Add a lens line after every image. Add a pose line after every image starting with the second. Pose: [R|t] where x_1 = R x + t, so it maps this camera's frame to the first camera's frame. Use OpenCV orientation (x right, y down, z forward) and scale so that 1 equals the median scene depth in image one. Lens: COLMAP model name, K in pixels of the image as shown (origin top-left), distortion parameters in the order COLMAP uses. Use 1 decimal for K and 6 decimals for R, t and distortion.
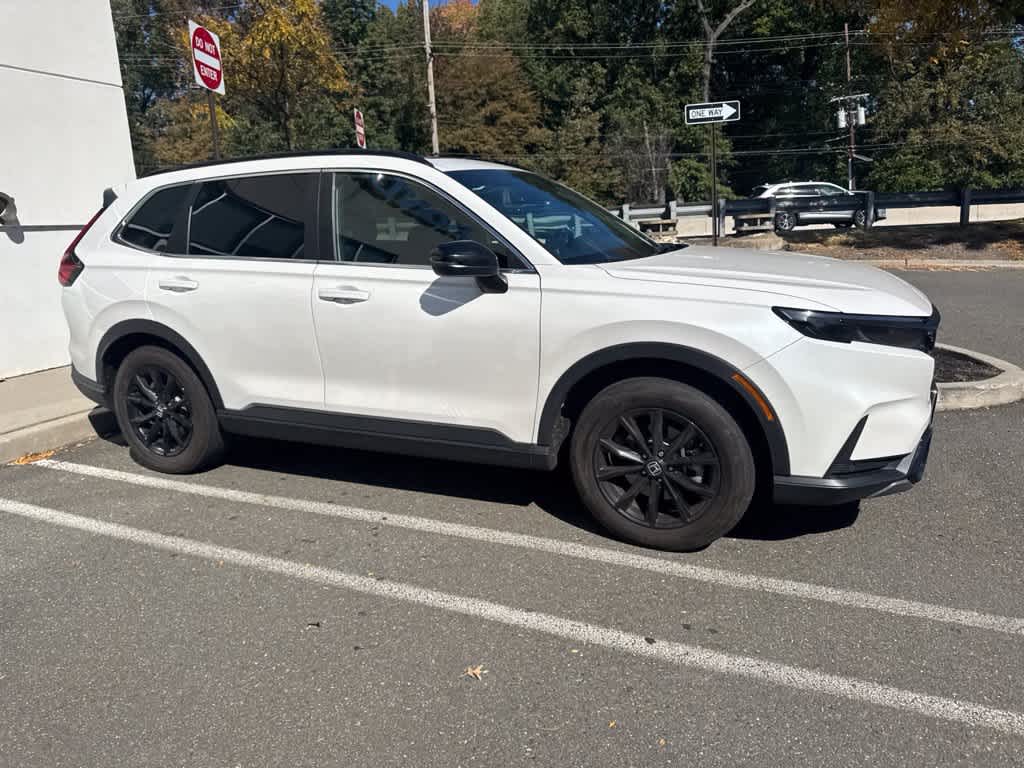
lens RADIAL K [[726.2, 0, 514.6], [0, 726.2, 389.5], [0, 0, 1]] dist [0.041181, -0.055872]
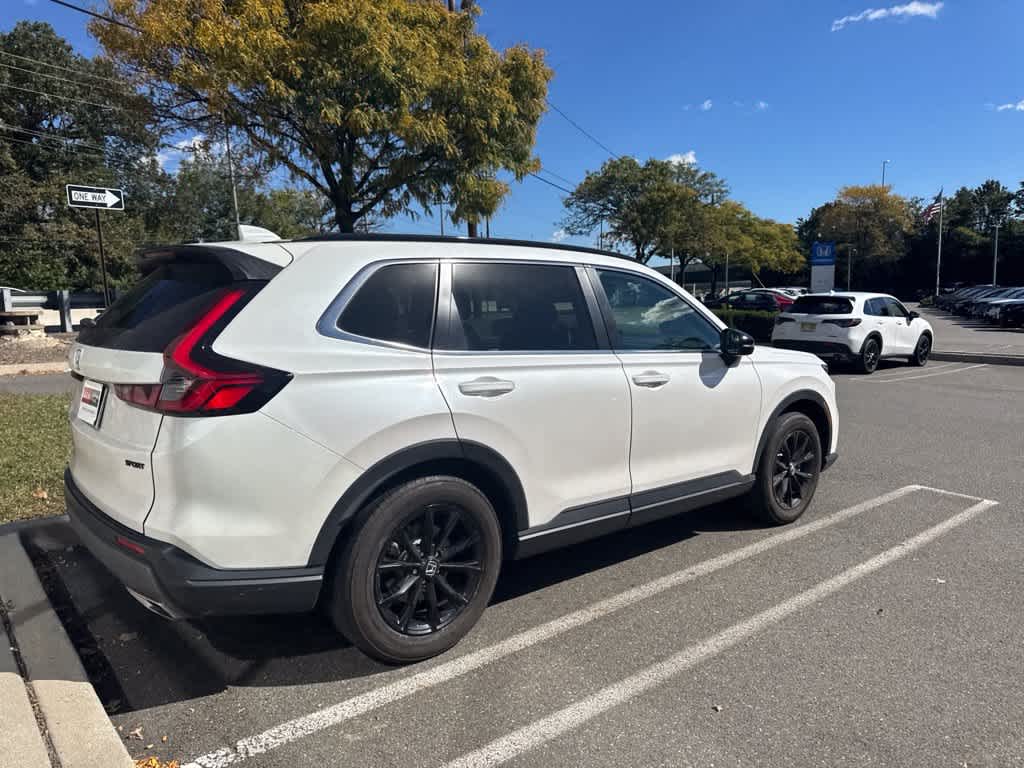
lens RADIAL K [[721.0, 0, 517.1], [0, 721.0, 396.3], [0, 0, 1]] dist [0.039770, -0.040881]
pose [[0.418821, -0.082236, 0.904337, -0.326258], [0.189948, 0.981793, 0.001310, -0.036323], [-0.887980, 0.171228, 0.426817, 0.181610]]
